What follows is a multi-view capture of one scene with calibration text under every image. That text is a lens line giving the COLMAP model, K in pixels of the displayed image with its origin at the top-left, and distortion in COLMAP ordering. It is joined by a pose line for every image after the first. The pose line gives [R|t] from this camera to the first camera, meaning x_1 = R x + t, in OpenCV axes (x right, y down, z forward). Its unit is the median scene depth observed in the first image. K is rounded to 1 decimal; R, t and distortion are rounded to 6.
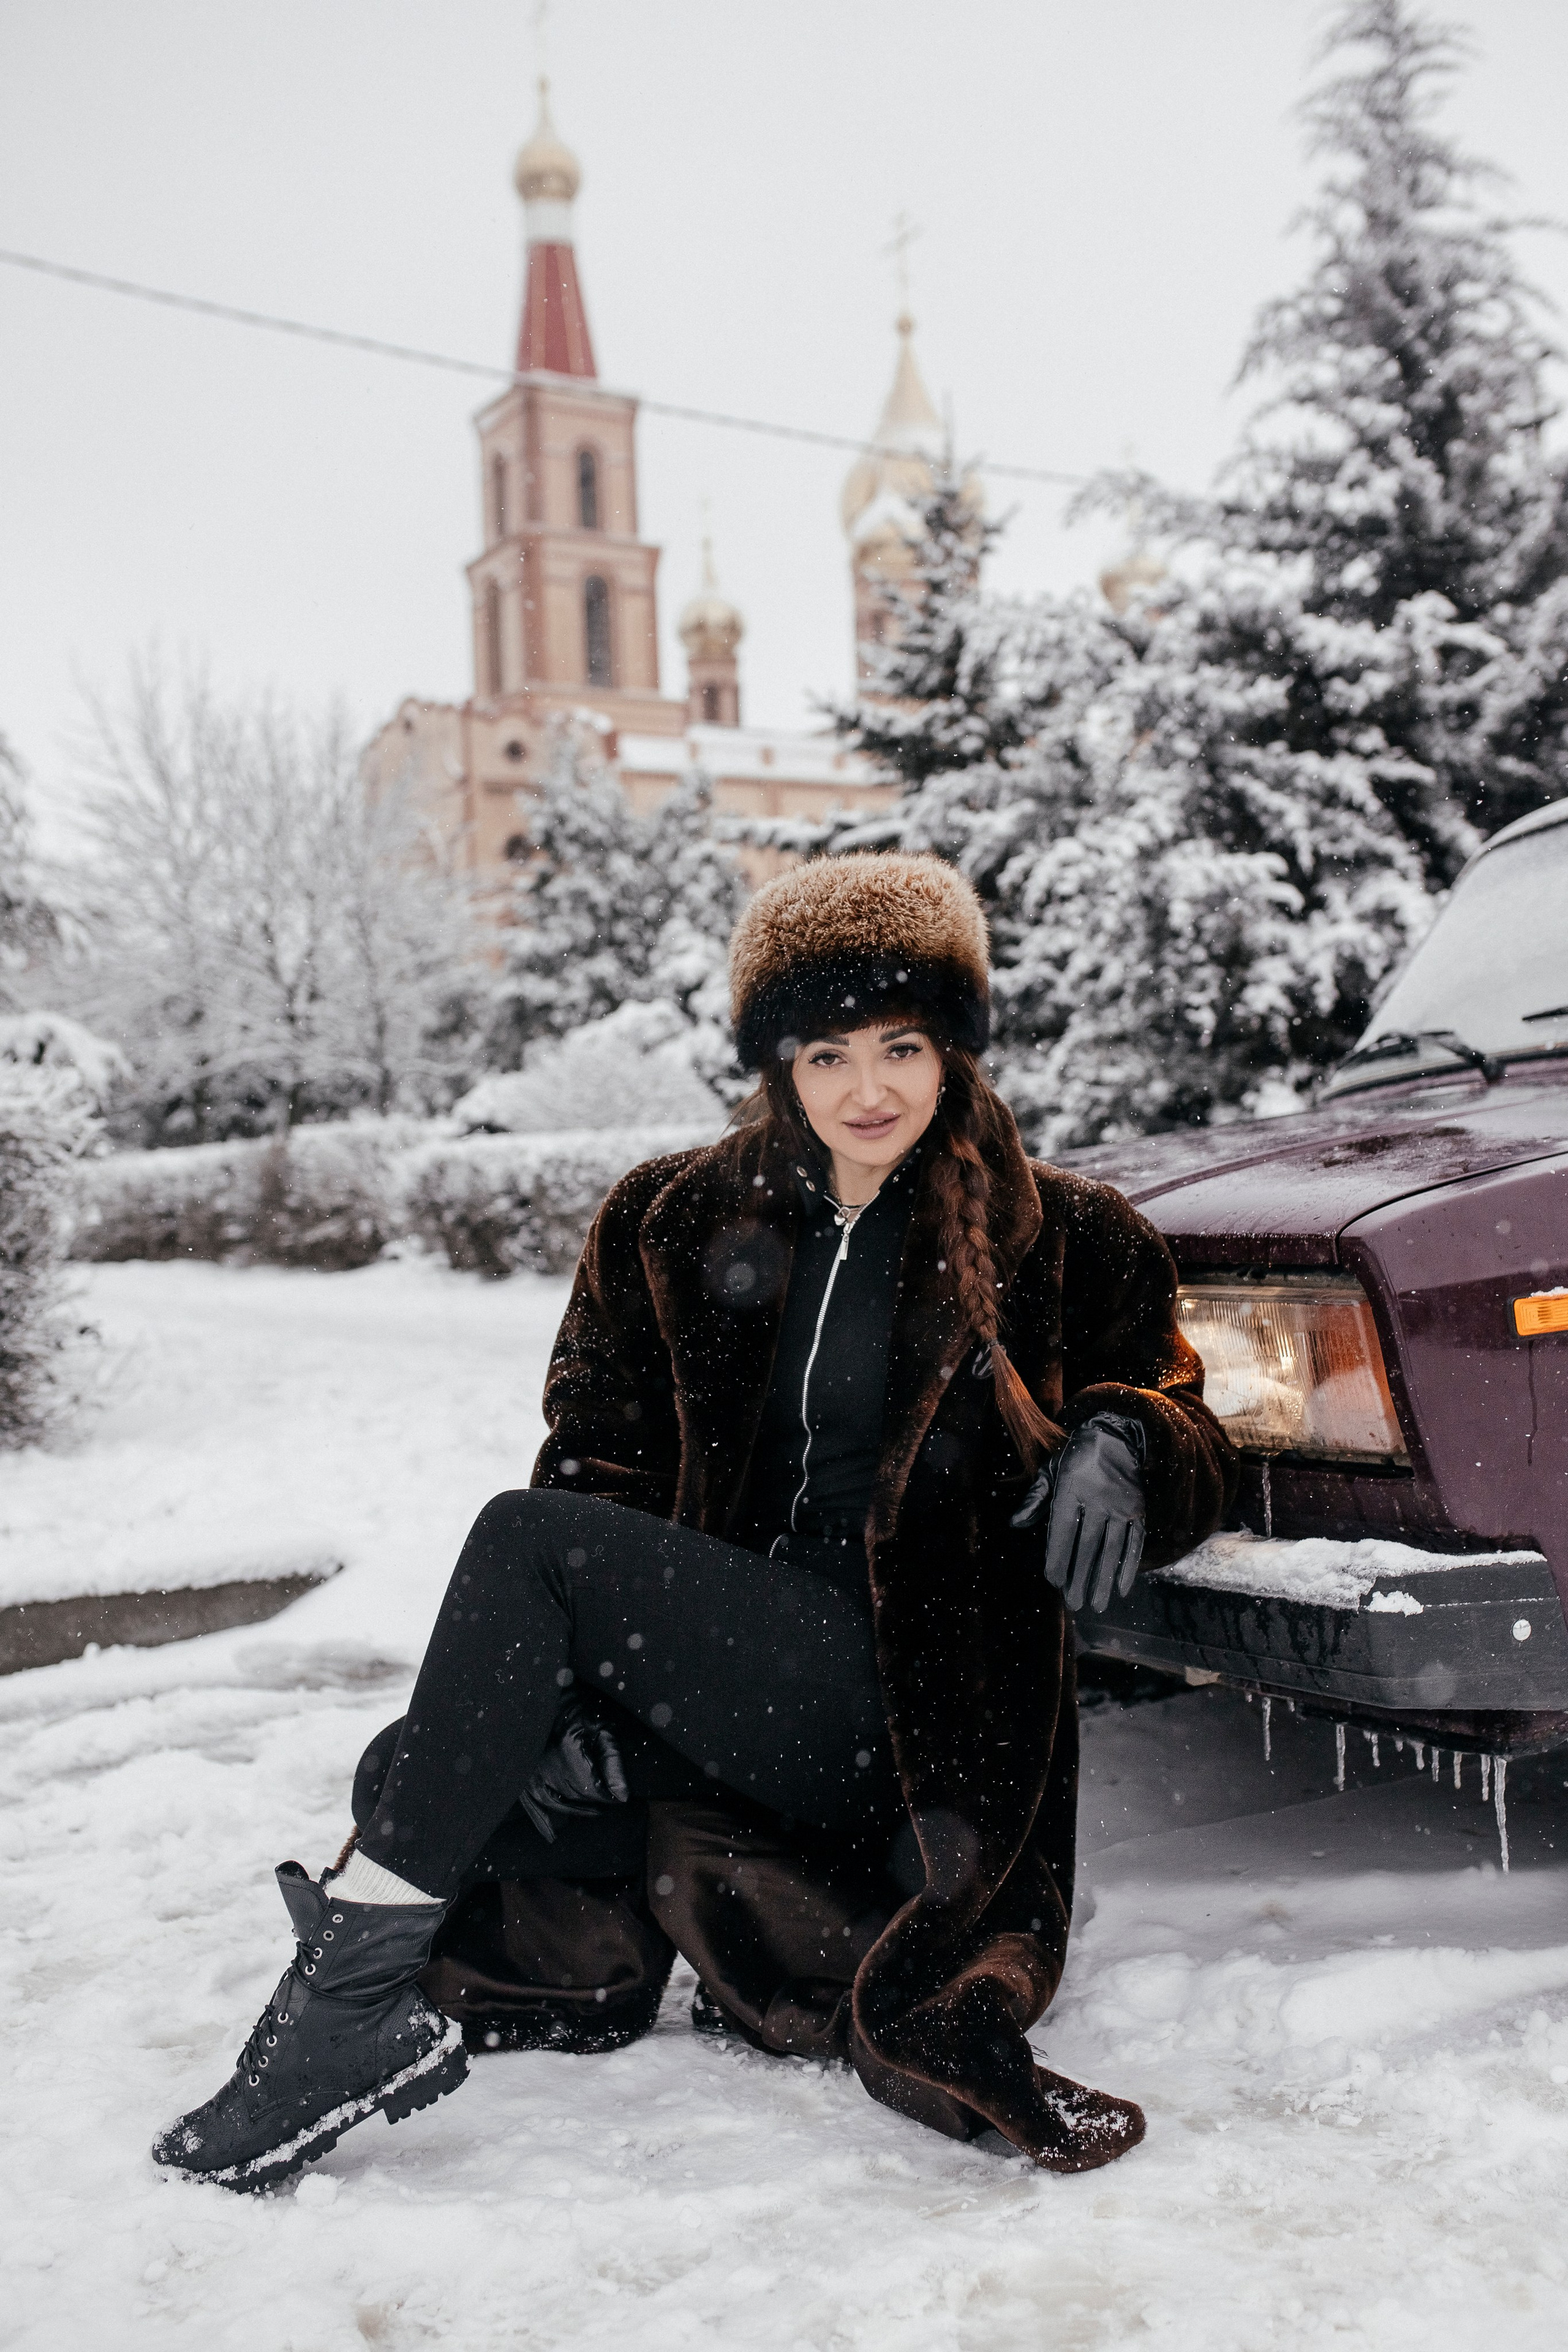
lens RADIAL K [[1848.1, 0, 784.0], [0, 1848.1, 1176.0], [0, 0, 1]] dist [-0.004748, 0.000516]
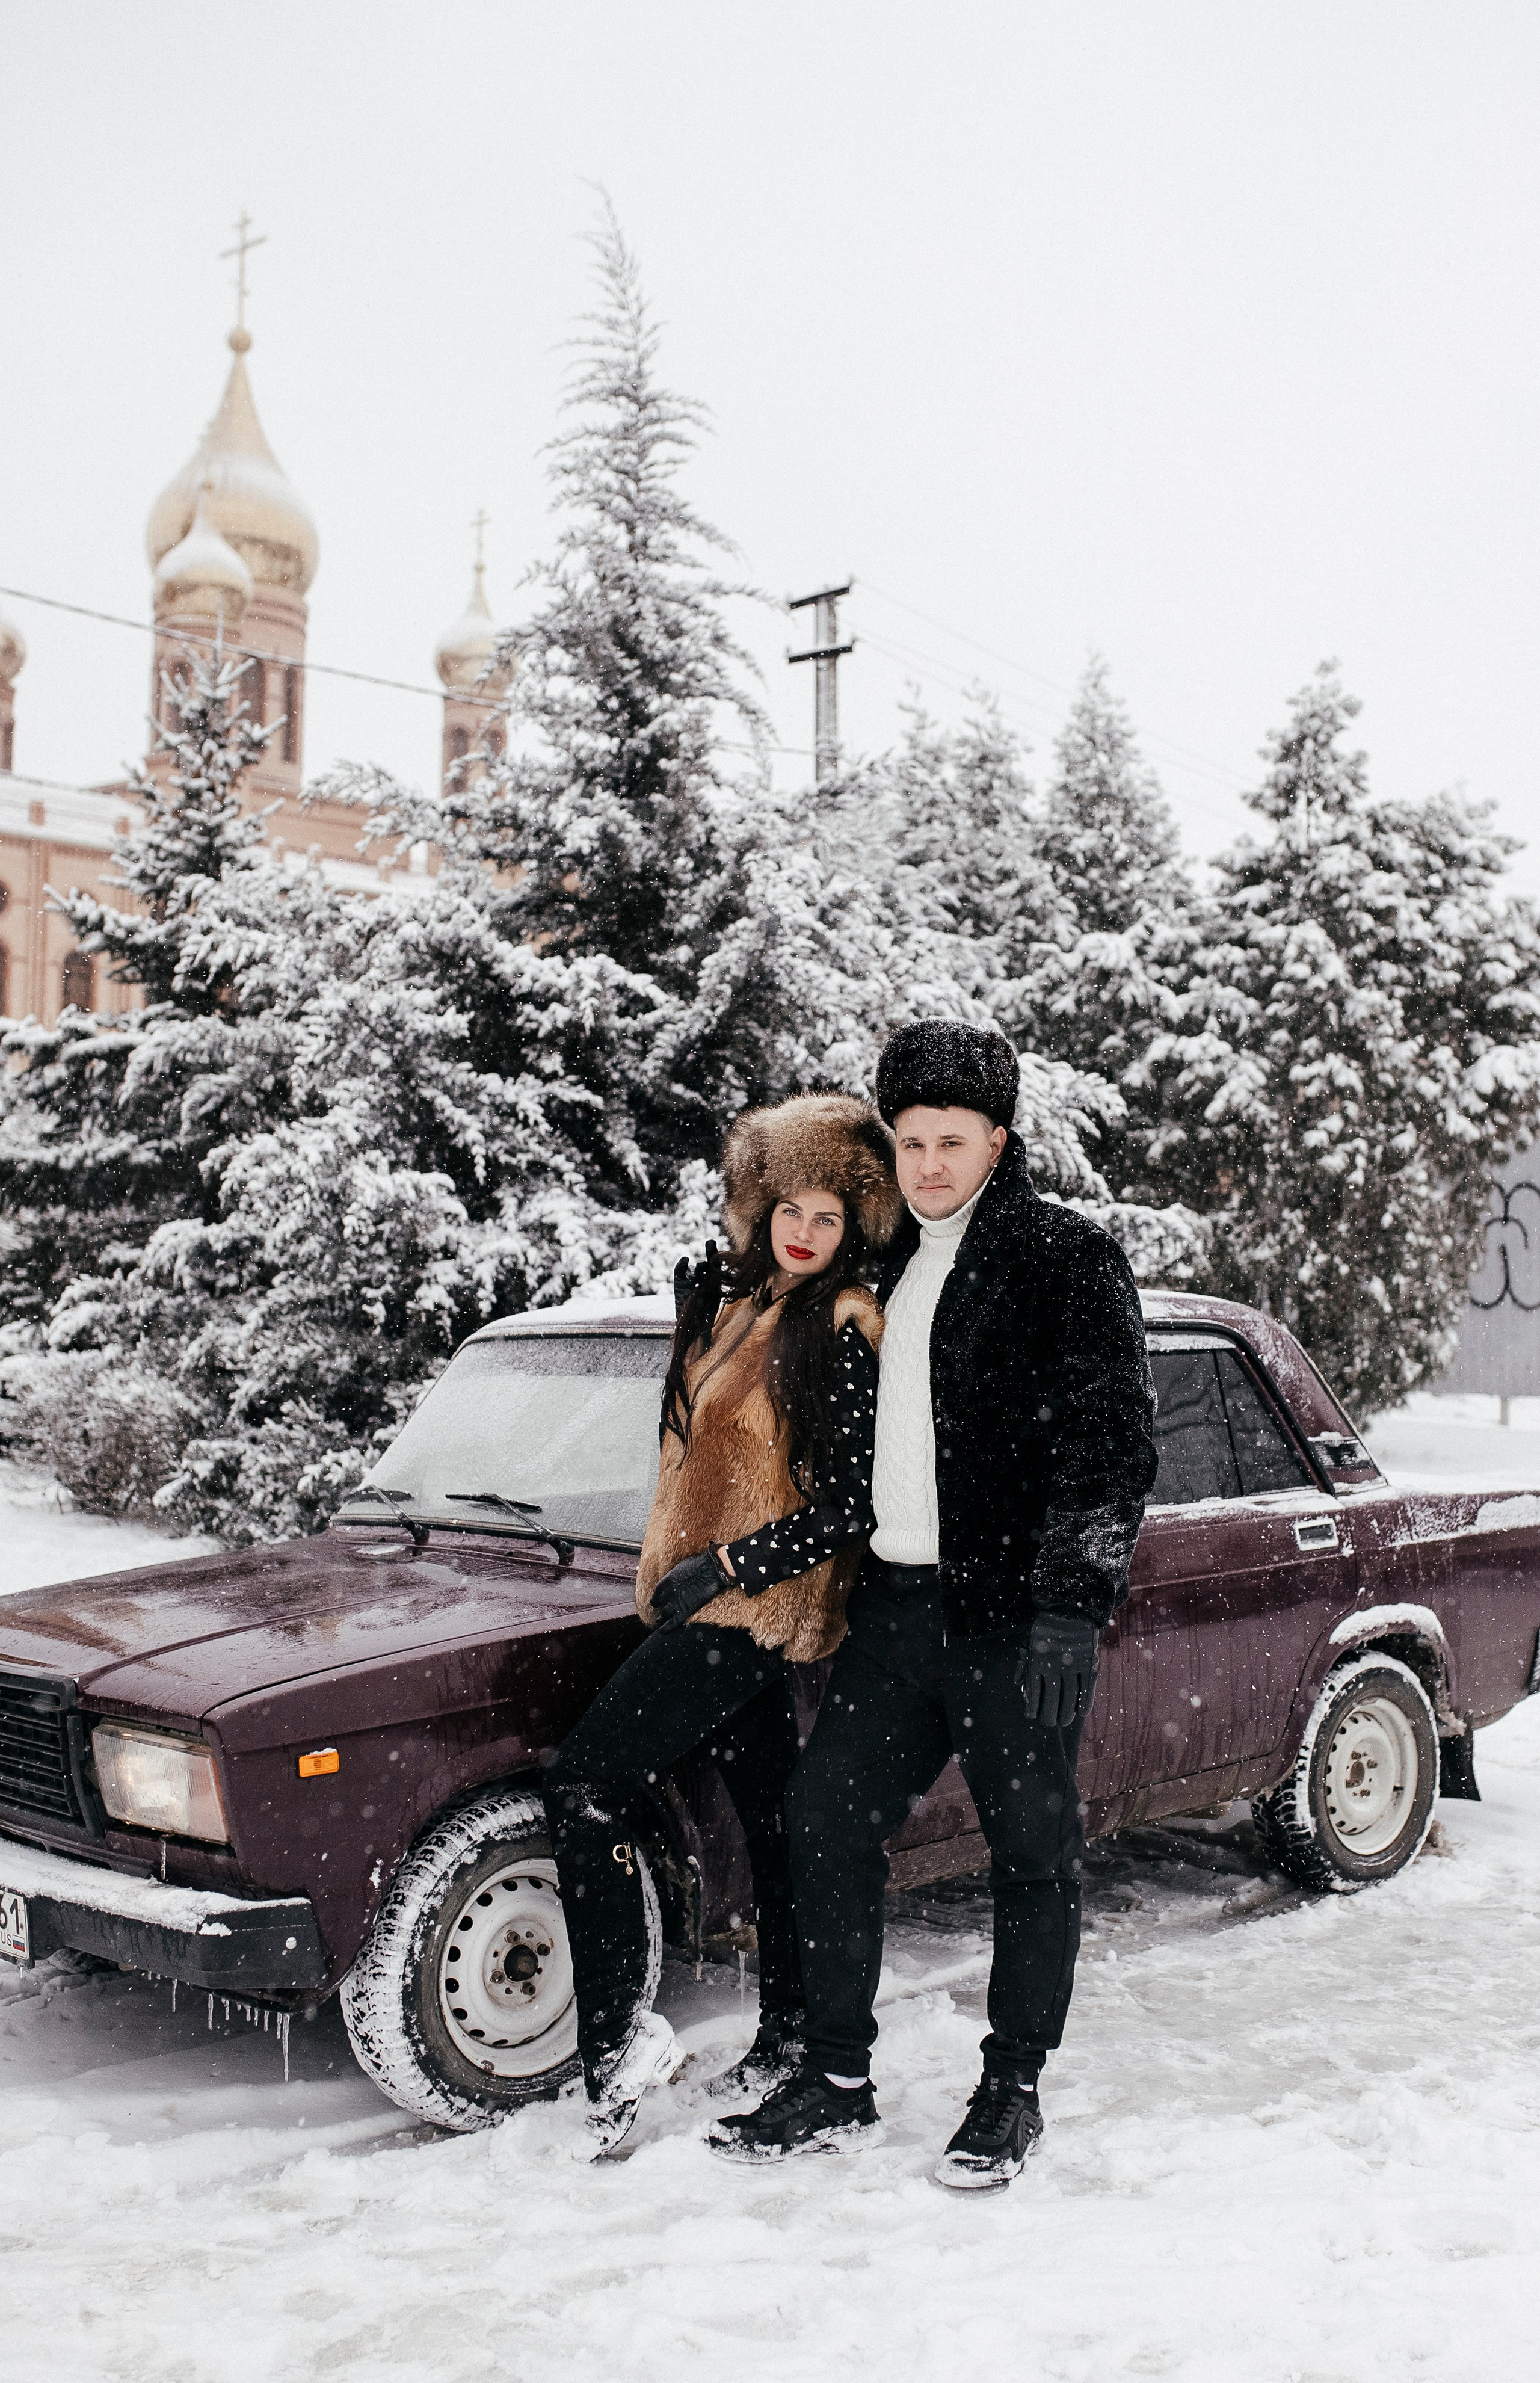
lens RADIAL K [[2404.6, 0, 770.0], [0, 2404.6, 1191.5], [0, 0, 1]] dist [-0.080403, 0.186449]
pose [[0.957077, 0.073057, 0.280474, 0.046175], [-0.071625, 0.997313, -0.015365, -0.147907], [-0.280843, -0.005384, 0.959739, -0.414887]]
